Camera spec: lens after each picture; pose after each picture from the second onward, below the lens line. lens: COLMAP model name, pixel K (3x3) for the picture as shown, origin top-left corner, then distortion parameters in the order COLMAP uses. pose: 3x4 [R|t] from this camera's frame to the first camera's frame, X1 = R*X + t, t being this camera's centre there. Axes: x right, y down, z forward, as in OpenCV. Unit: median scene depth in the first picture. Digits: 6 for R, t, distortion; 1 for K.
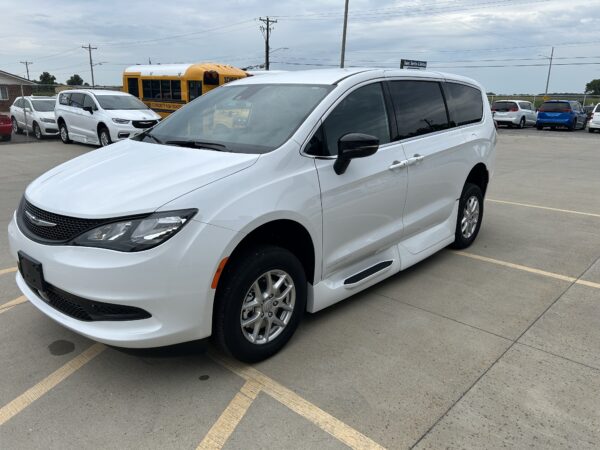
lens RADIAL K [[511.4, 0, 300.0], [0, 511.4, 225.0], [0, 0, 1]] dist [0.039609, -0.012941]
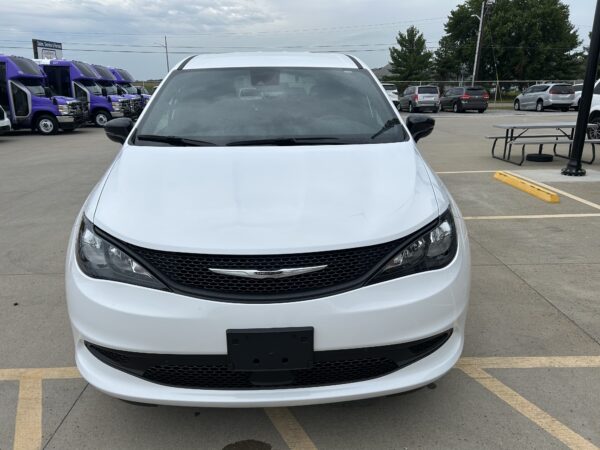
lens RADIAL K [[511.4, 0, 300.0], [0, 511.4, 225.0], [0, 0, 1]] dist [0.039609, -0.012941]
pose [[0.662557, -0.217026, 0.716881, -0.153718], [0.199385, 0.973672, 0.110490, -0.021869], [-0.721986, 0.069729, 0.688385, 0.083603]]
